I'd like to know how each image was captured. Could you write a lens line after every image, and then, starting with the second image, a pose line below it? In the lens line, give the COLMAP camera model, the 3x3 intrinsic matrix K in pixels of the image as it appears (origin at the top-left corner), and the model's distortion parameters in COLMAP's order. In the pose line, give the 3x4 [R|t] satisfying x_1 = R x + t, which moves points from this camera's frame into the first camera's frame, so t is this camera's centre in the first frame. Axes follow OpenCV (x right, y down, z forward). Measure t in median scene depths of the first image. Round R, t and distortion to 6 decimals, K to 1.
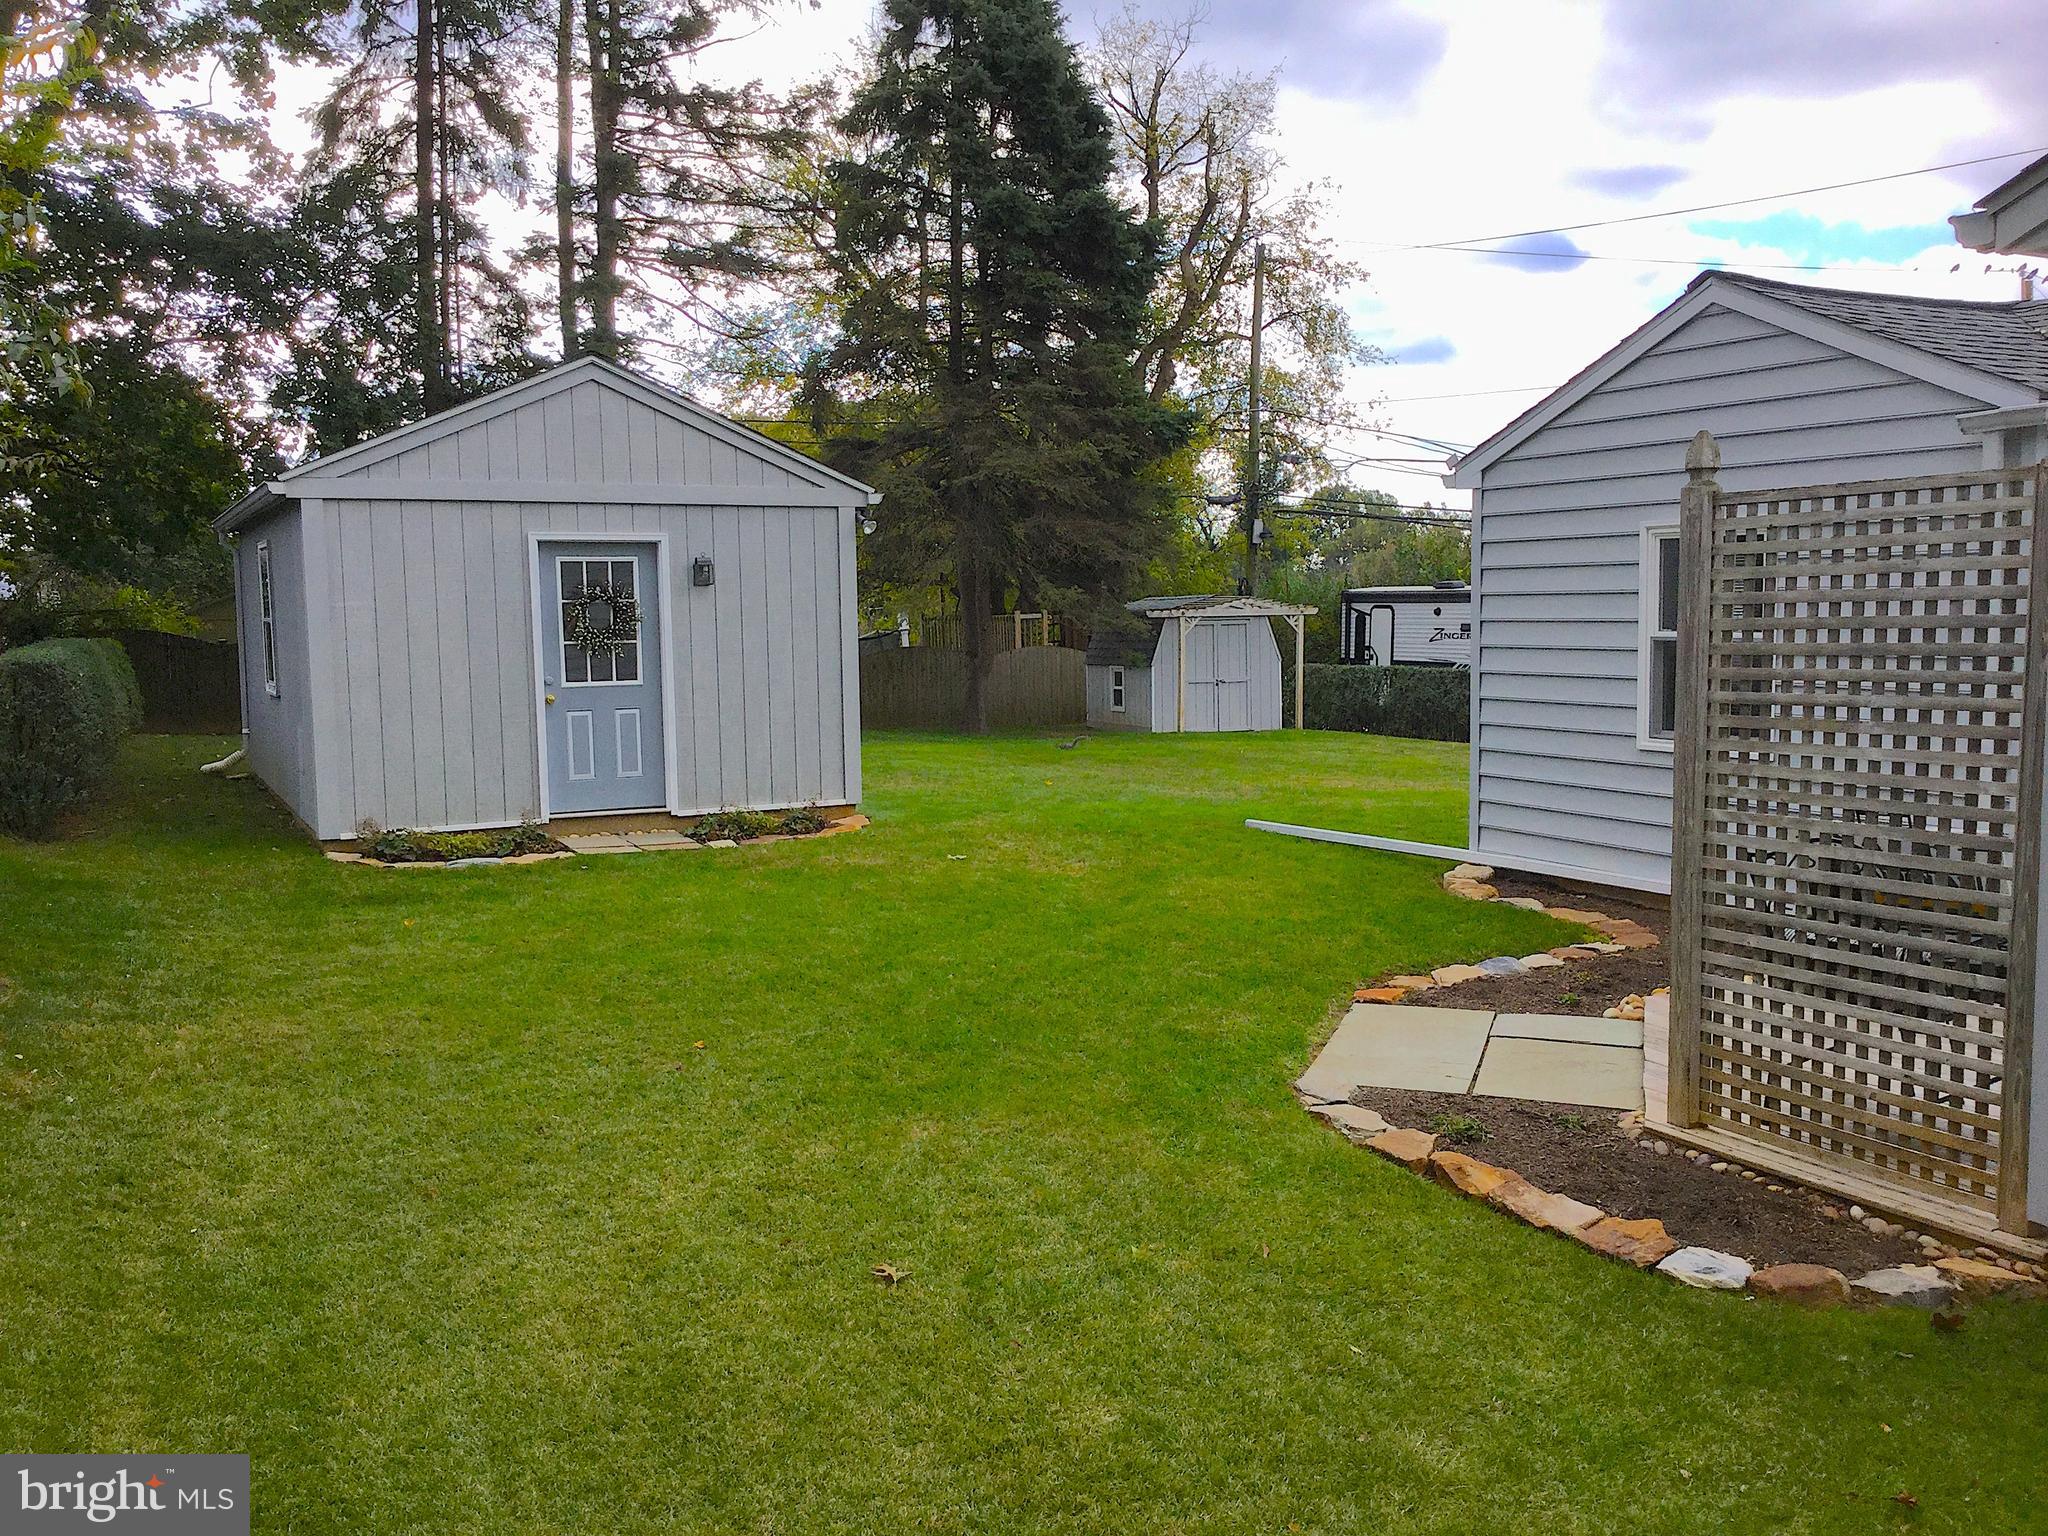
lens RADIAL K [[1879.9, 0, 1014.6], [0, 1879.9, 776.9], [0, 0, 1]] dist [0.022062, 0.000000]
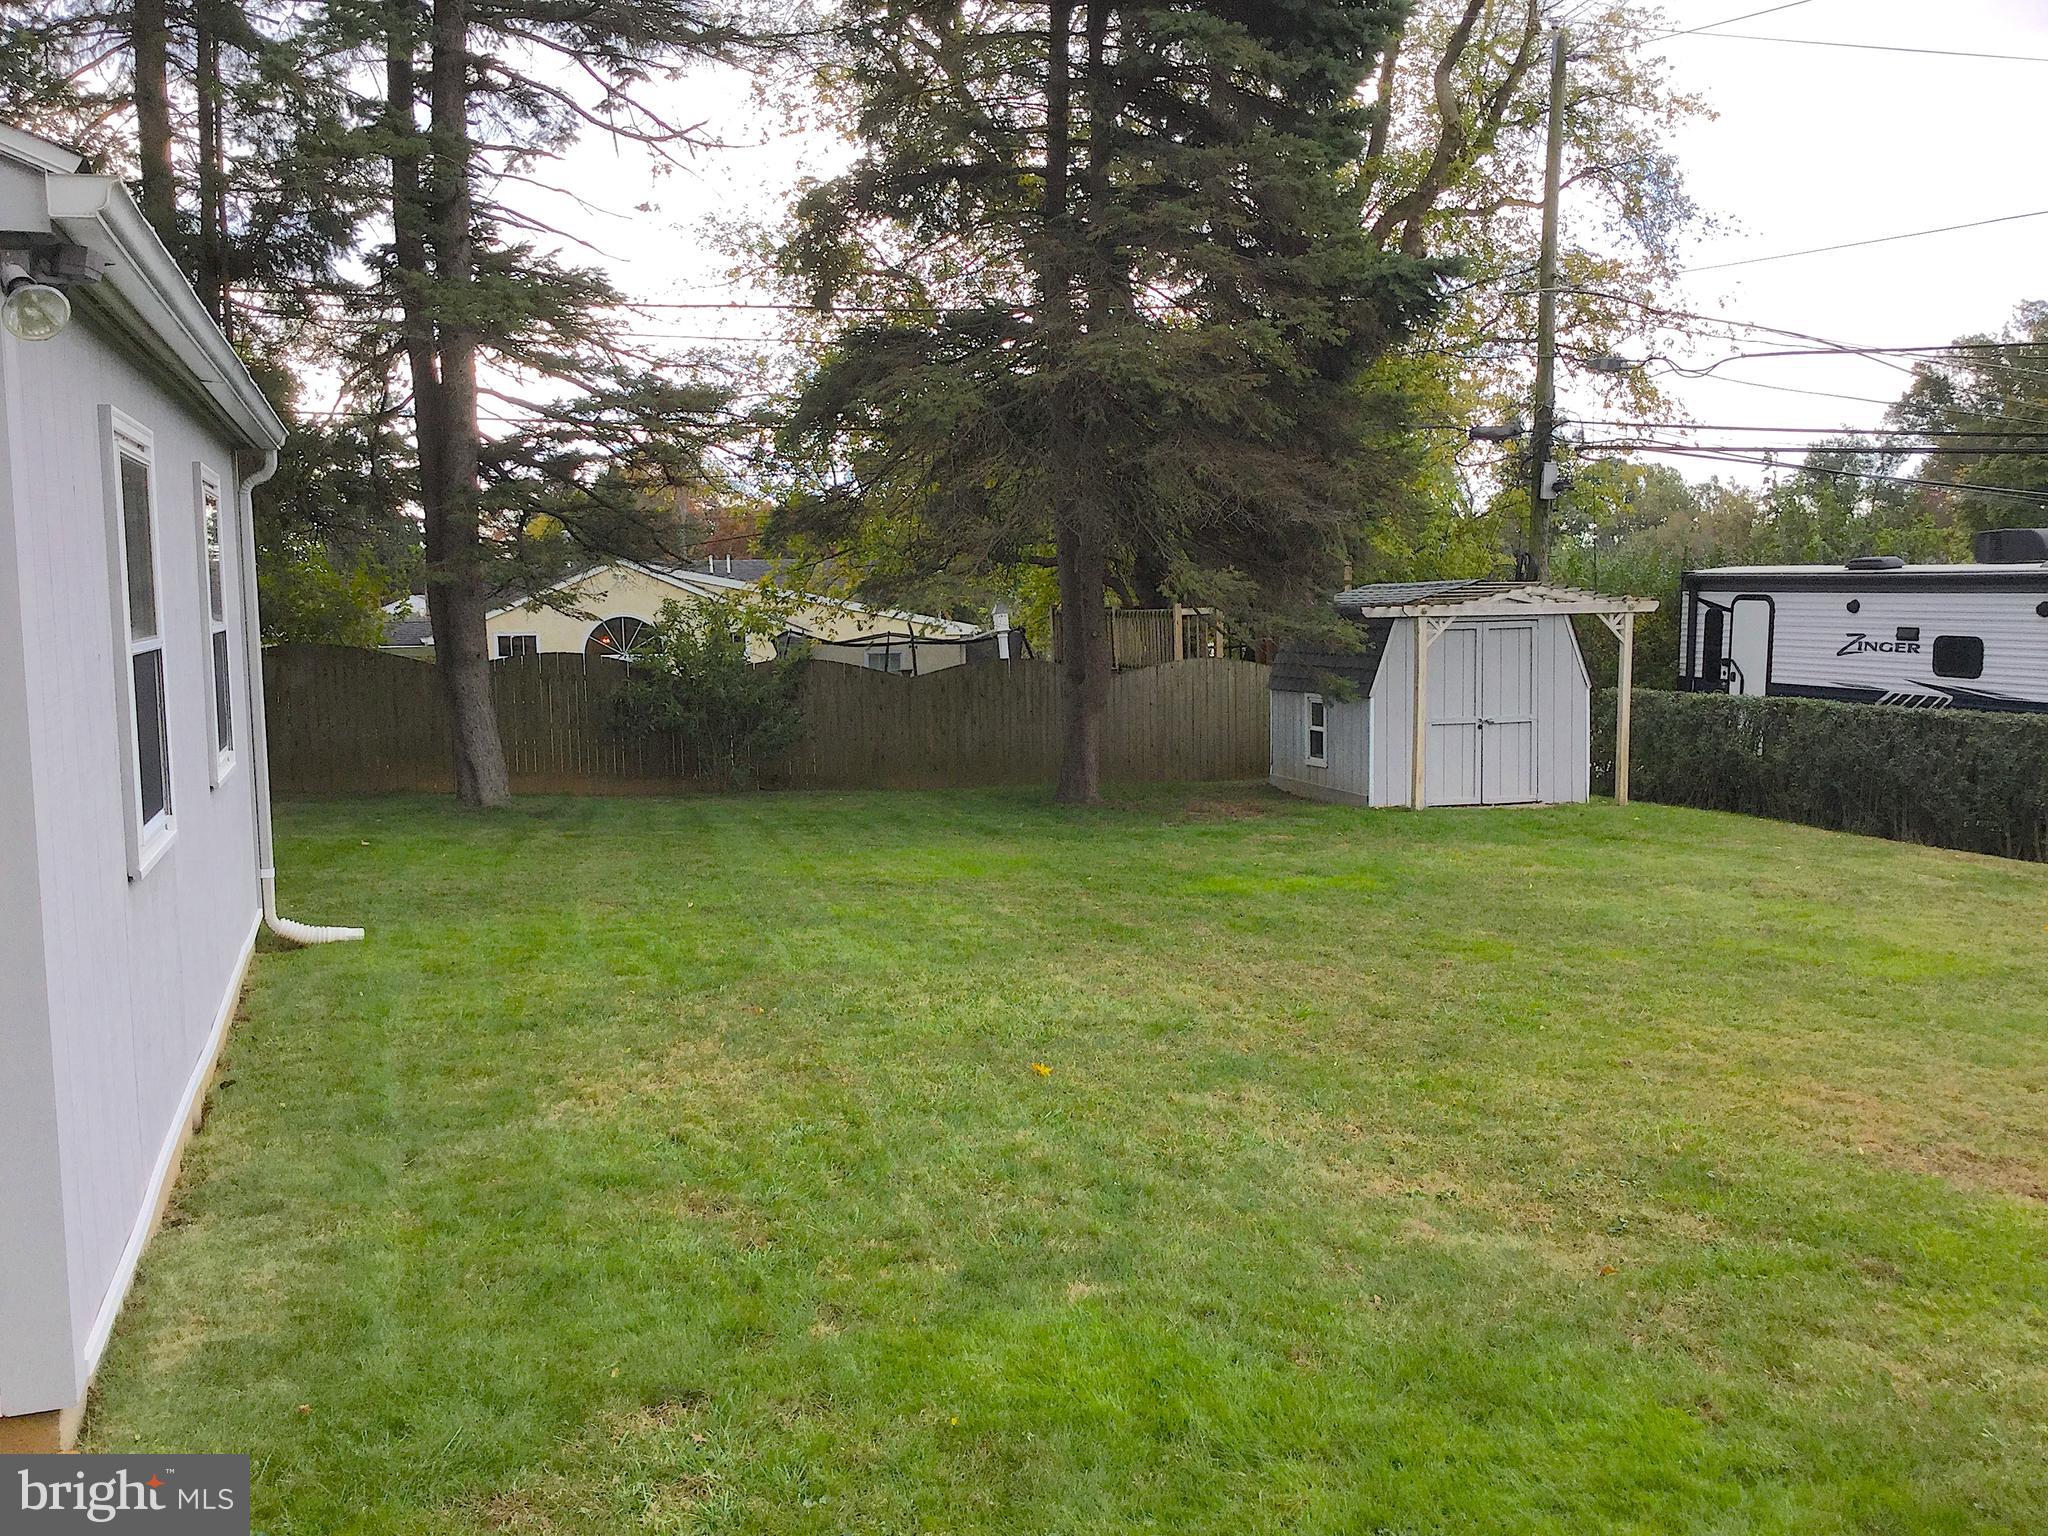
lens RADIAL K [[1879.9, 0, 970.3], [0, 1879.9, 790.5], [0, 0, 1]] dist [0.022062, 0.000000]
pose [[0.987992, 0.018097, -0.153439, 0.038409], [-0.015443, 0.999710, 0.018473, -0.037499], [0.153729, -0.015882, 0.987985, 0.373105]]
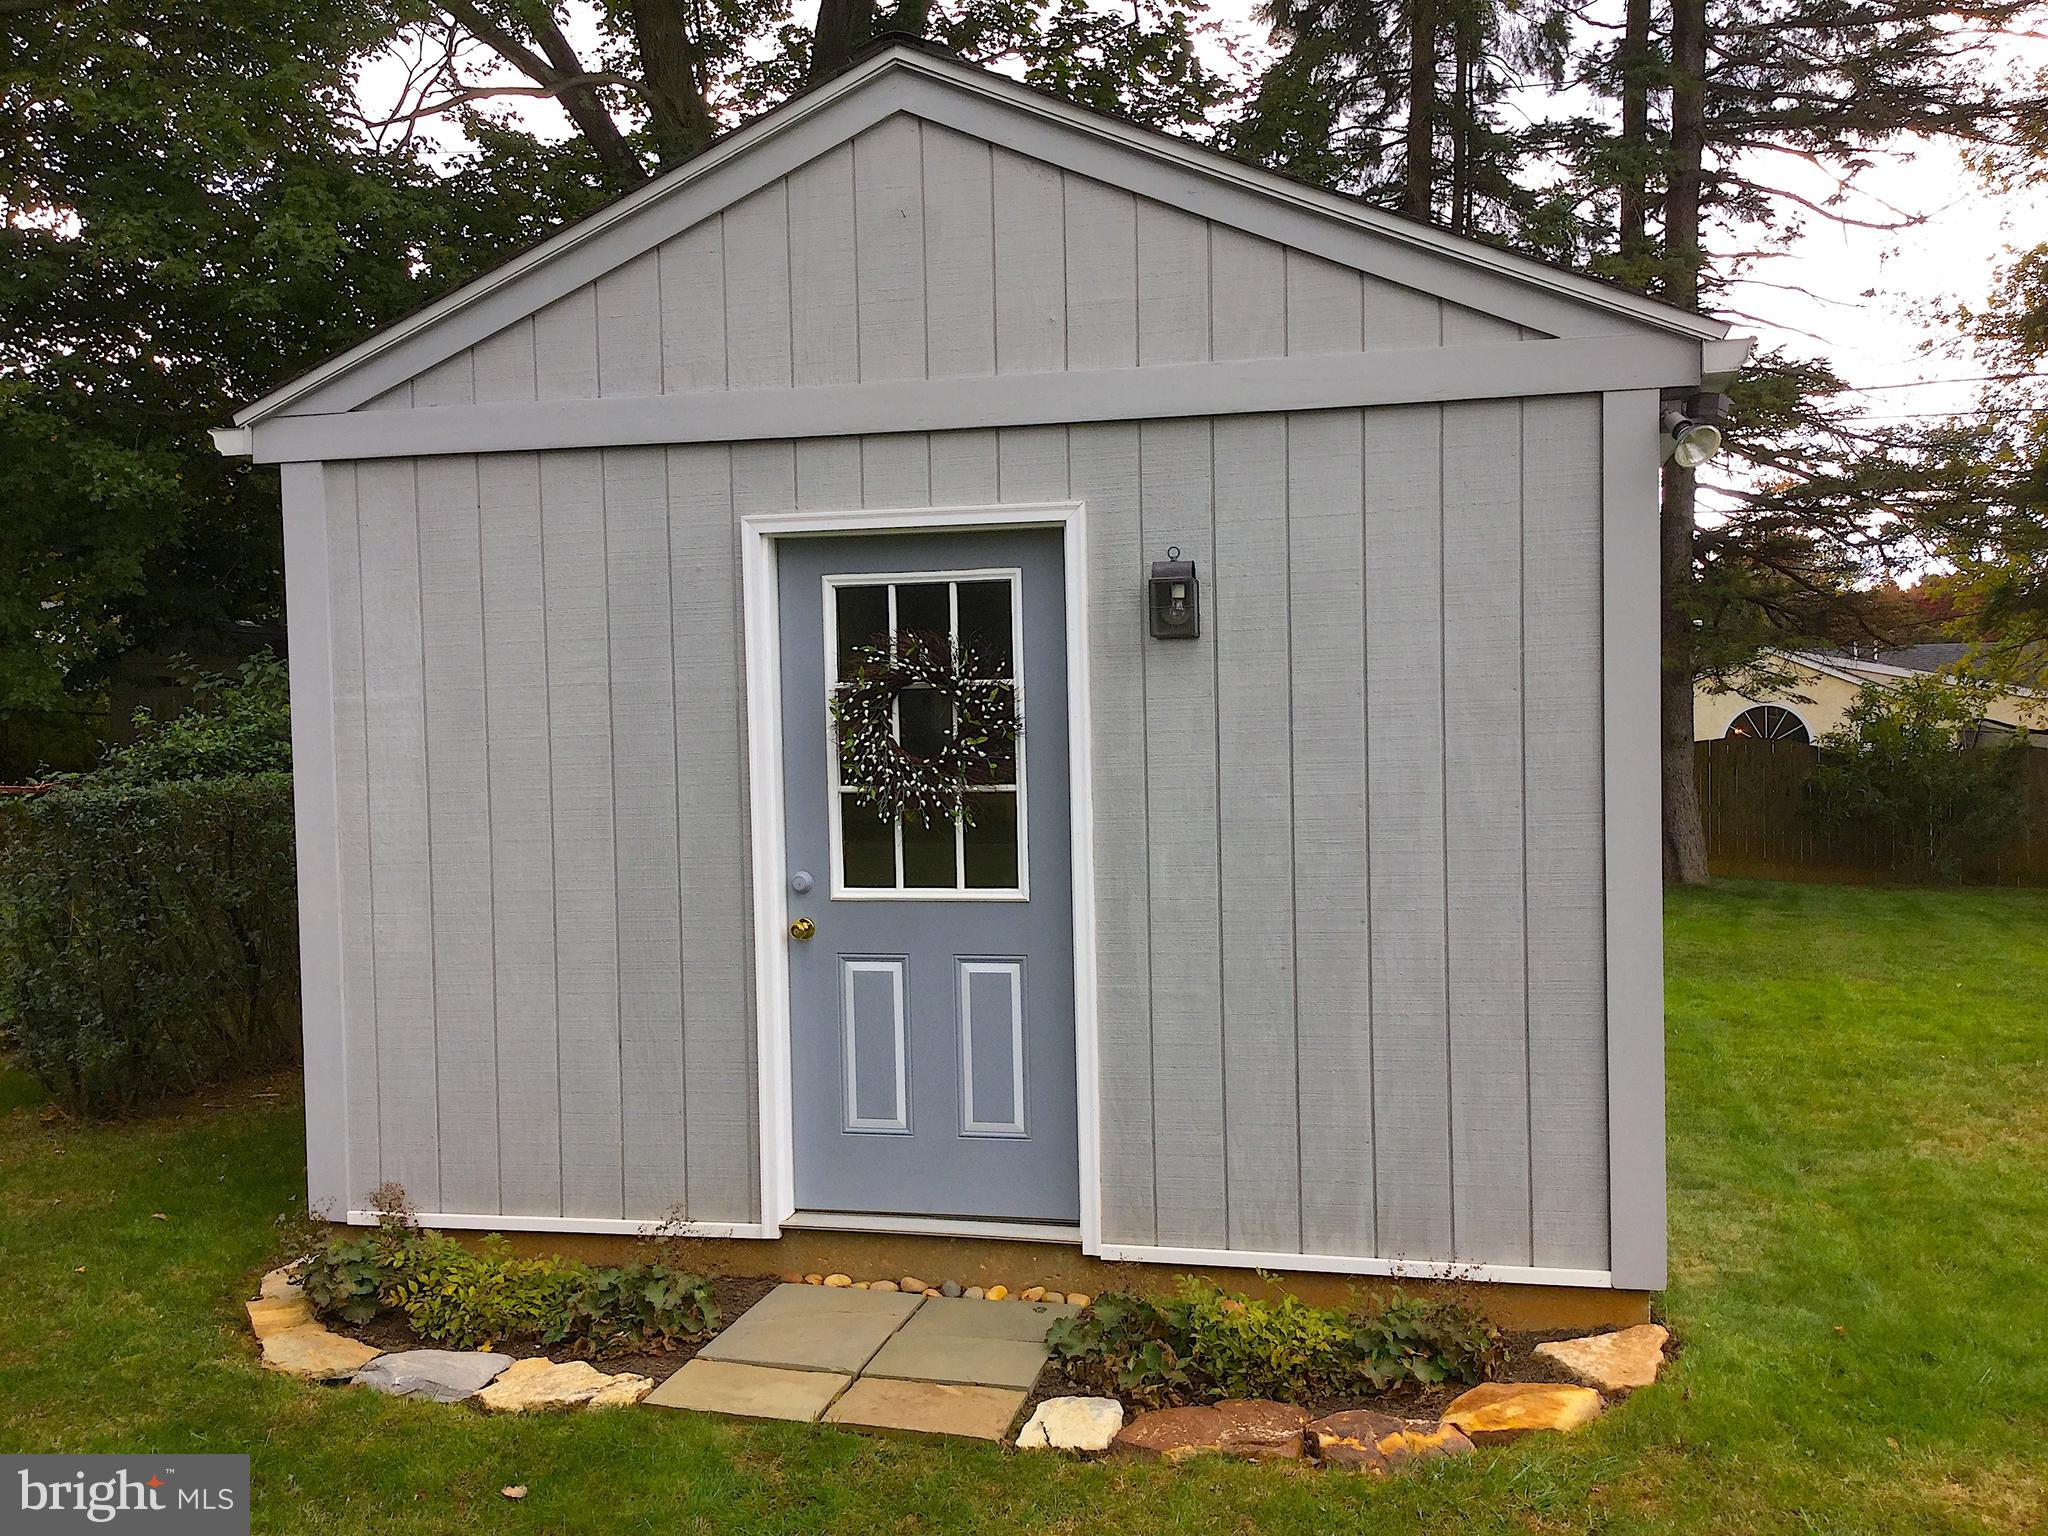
lens RADIAL K [[1879.9, 0, 1012.0], [0, 1879.9, 768.1], [0, 0, 1]] dist [0.022062, 0.000000]
pose [[0.768289, 0.022346, -0.639713, 0.019656], [-0.050076, 0.998426, -0.025265, -0.030583], [0.638141, 0.051445, 0.768199, 0.325026]]
